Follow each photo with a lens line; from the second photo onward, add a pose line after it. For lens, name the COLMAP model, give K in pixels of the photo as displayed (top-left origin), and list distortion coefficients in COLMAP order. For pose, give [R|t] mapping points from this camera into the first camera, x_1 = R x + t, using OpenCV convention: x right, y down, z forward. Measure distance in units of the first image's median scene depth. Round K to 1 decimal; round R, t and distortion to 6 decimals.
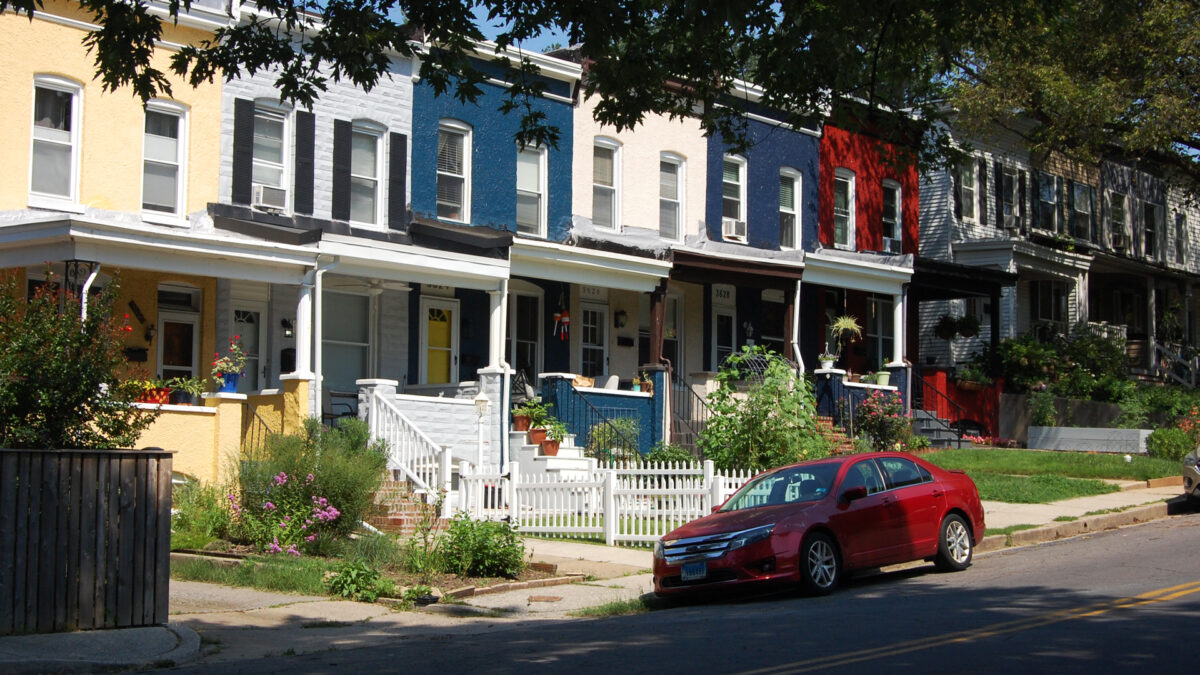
lens RADIAL K [[1674.2, 0, 600.0], [0, 1674.2, 337.5], [0, 0, 1]] dist [-0.157900, 0.121491]
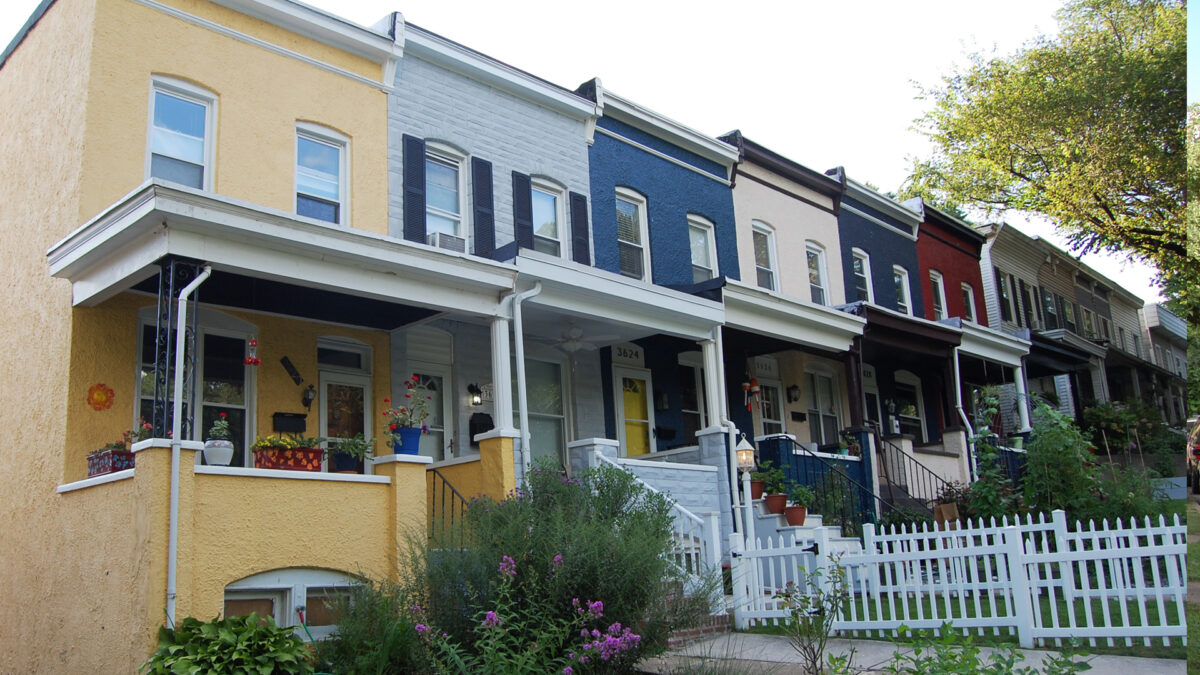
lens RADIAL K [[1020.0, 0, 537.9], [0, 1020.0, 337.9], [0, 0, 1]] dist [-0.104407, 0.012774]
pose [[0.992965, -0.072849, -0.093342, -0.101608], [0.059497, 0.988560, -0.138600, 0.039338], [0.102371, 0.132071, 0.985940, 0.467814]]
